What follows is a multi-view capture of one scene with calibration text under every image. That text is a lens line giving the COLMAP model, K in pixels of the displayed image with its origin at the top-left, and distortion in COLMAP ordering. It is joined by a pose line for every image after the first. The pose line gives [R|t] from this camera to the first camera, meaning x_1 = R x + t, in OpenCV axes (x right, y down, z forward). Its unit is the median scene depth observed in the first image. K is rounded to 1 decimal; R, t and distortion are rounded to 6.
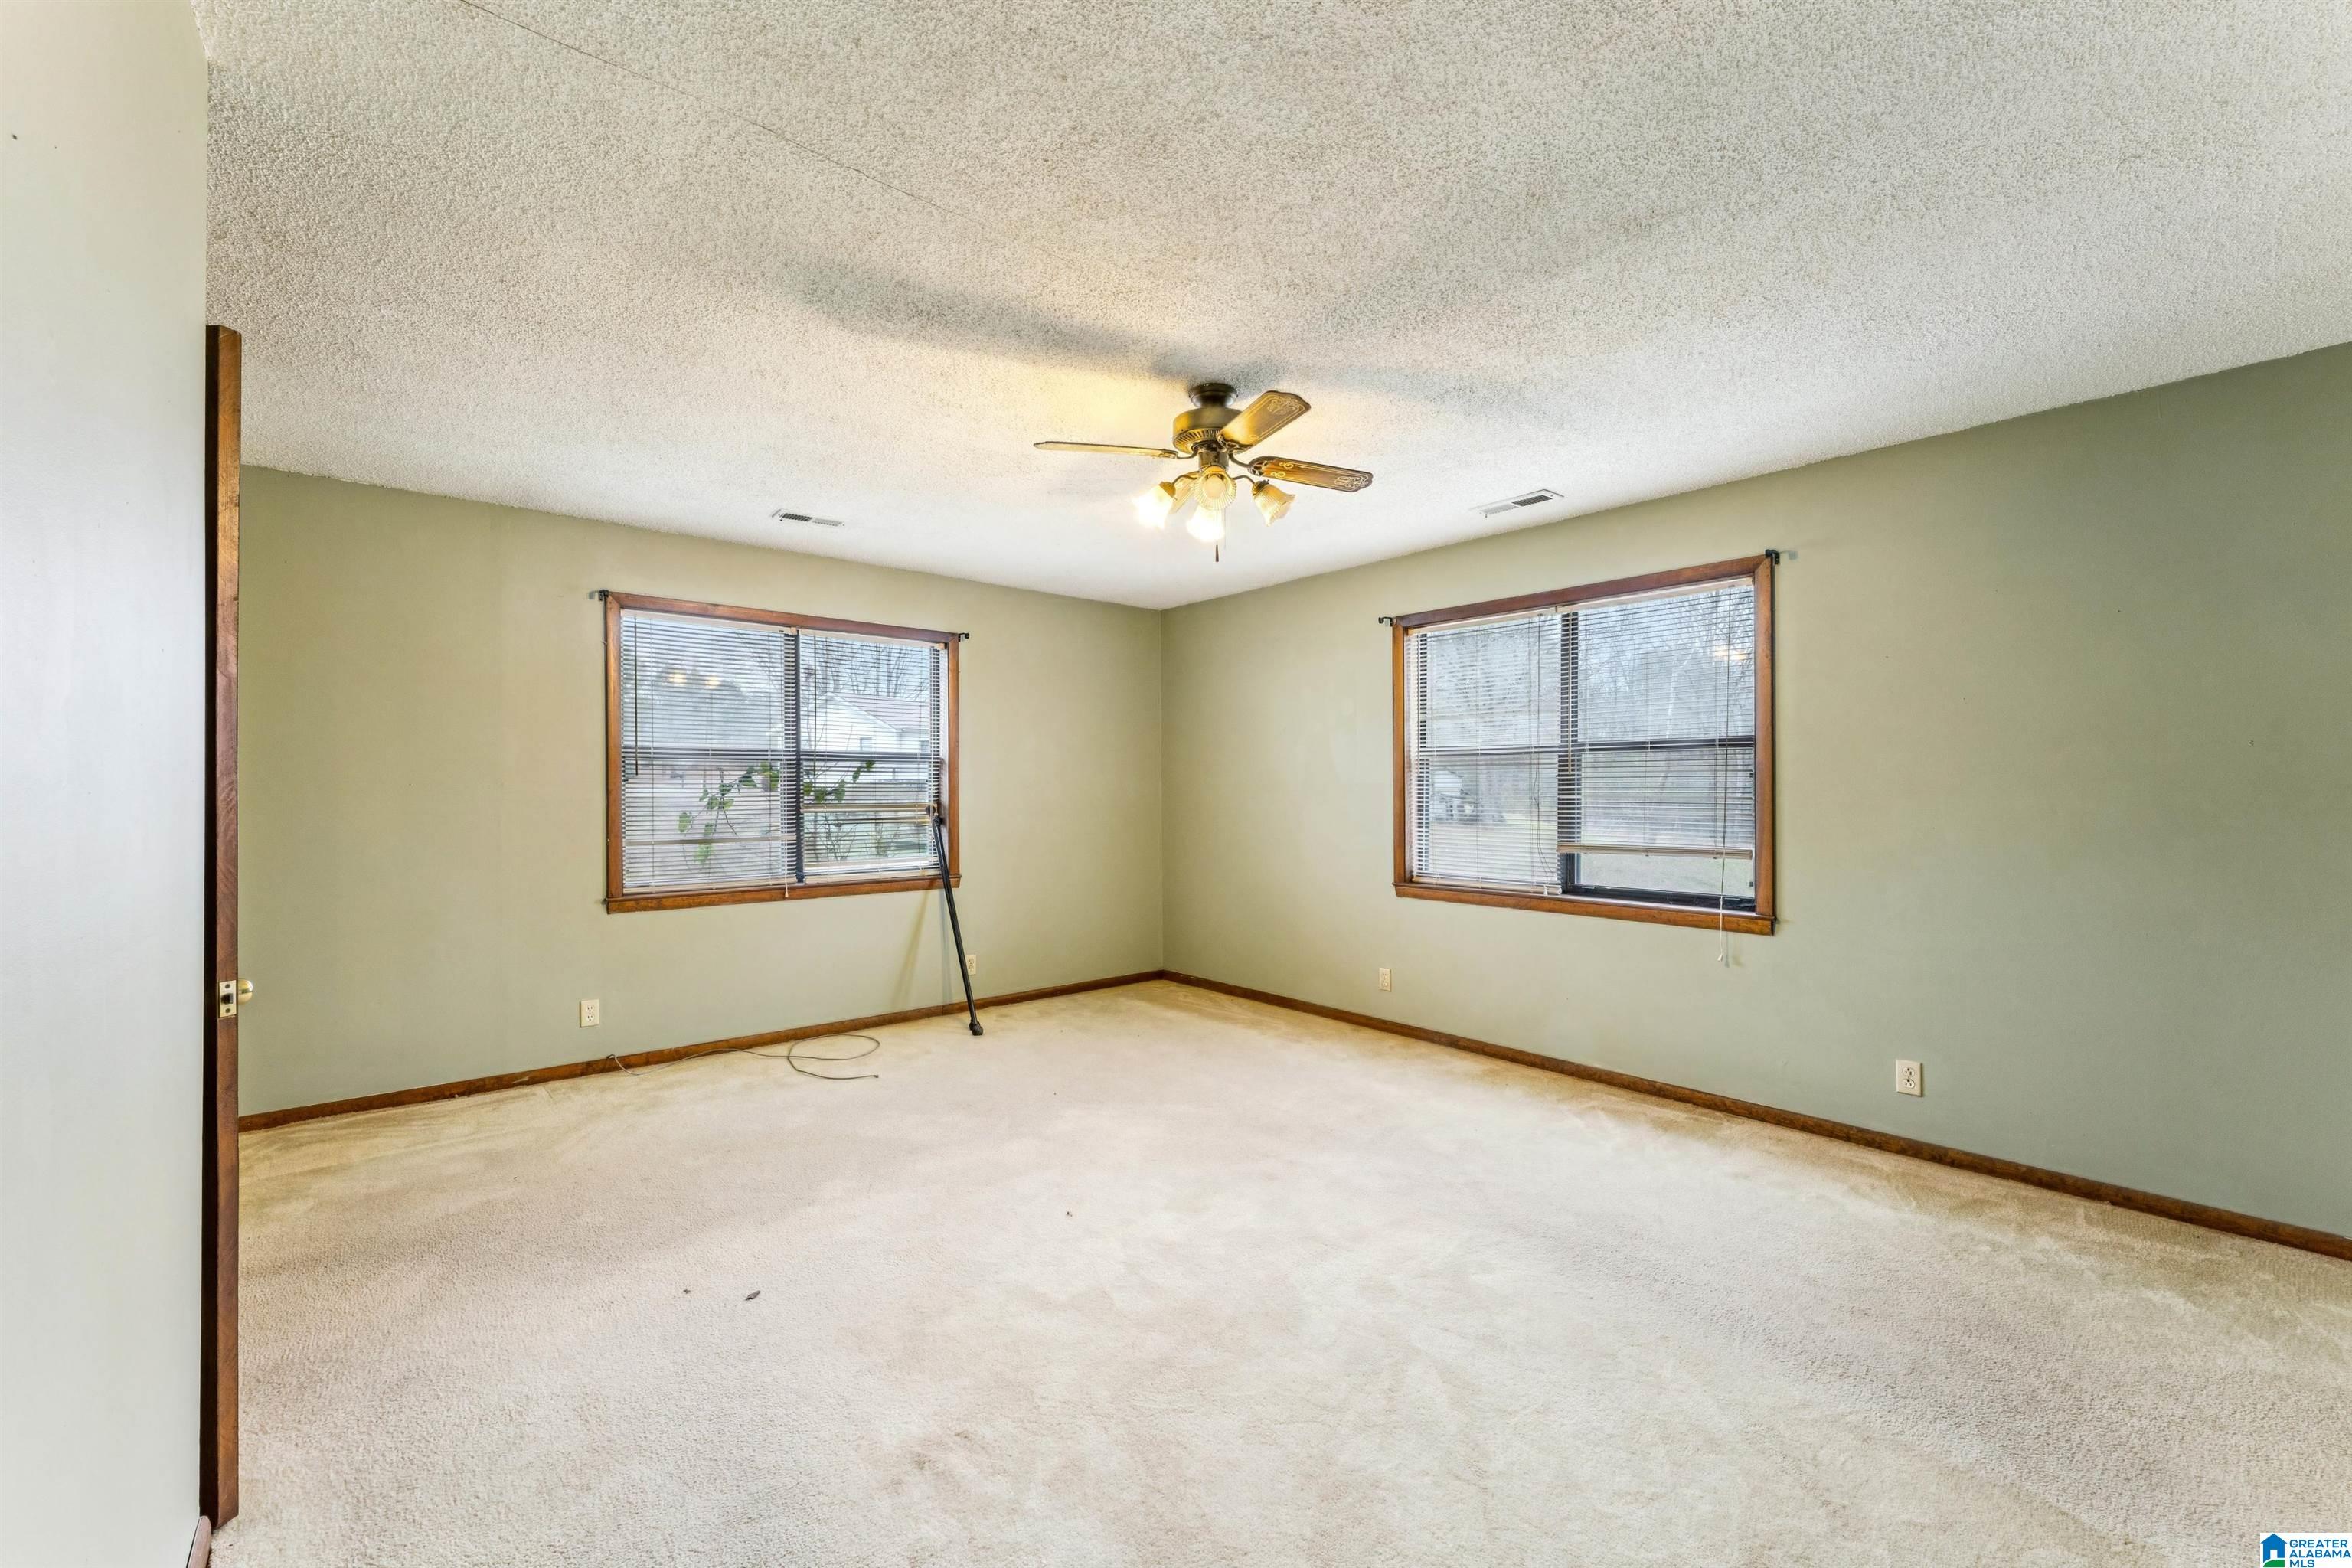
lens RADIAL K [[950.8, 0, 1179.9], [0, 950.8, 786.8], [0, 0, 1]] dist [-0.000949, 0.001206]
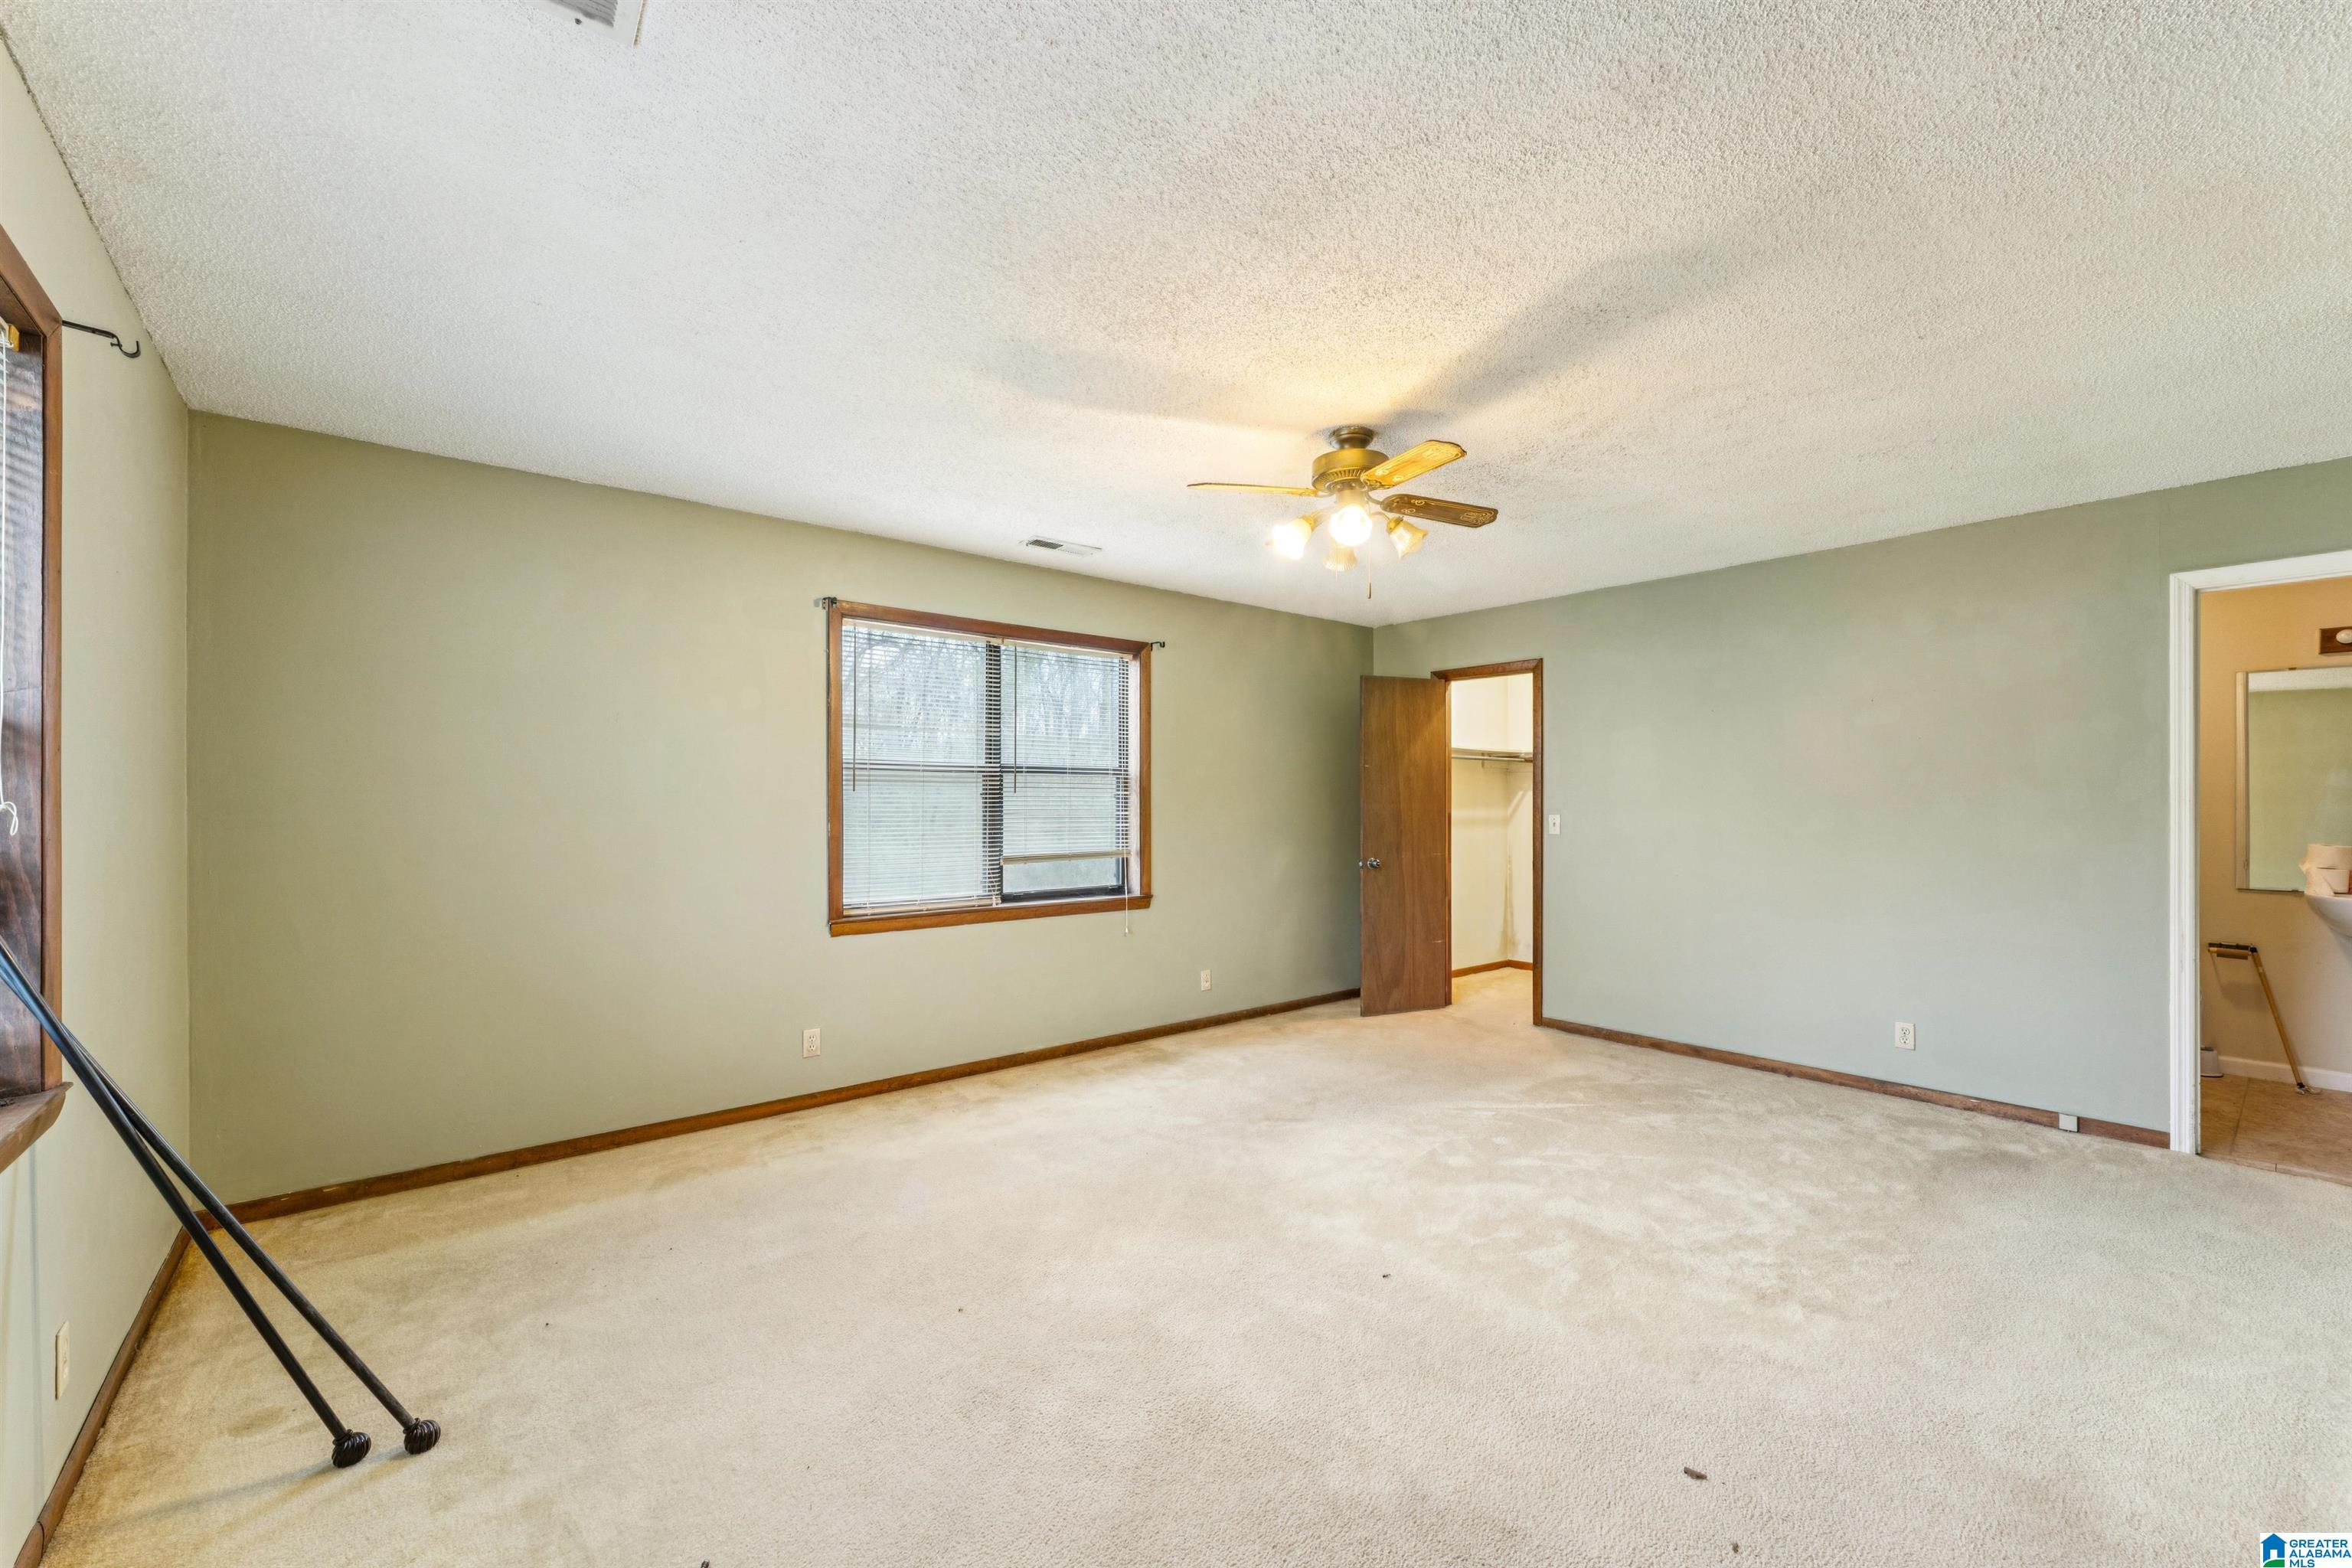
lens RADIAL K [[950.8, 0, 1176.9], [0, 950.8, 804.2], [0, 0, 1]] dist [-0.000949, 0.001206]
pose [[0.002872, -0.009633, 0.999949, -0.688666], [-0.011586, 0.999886, 0.009666, -0.013007], [-0.999929, -0.011613, 0.002760, 0.809581]]
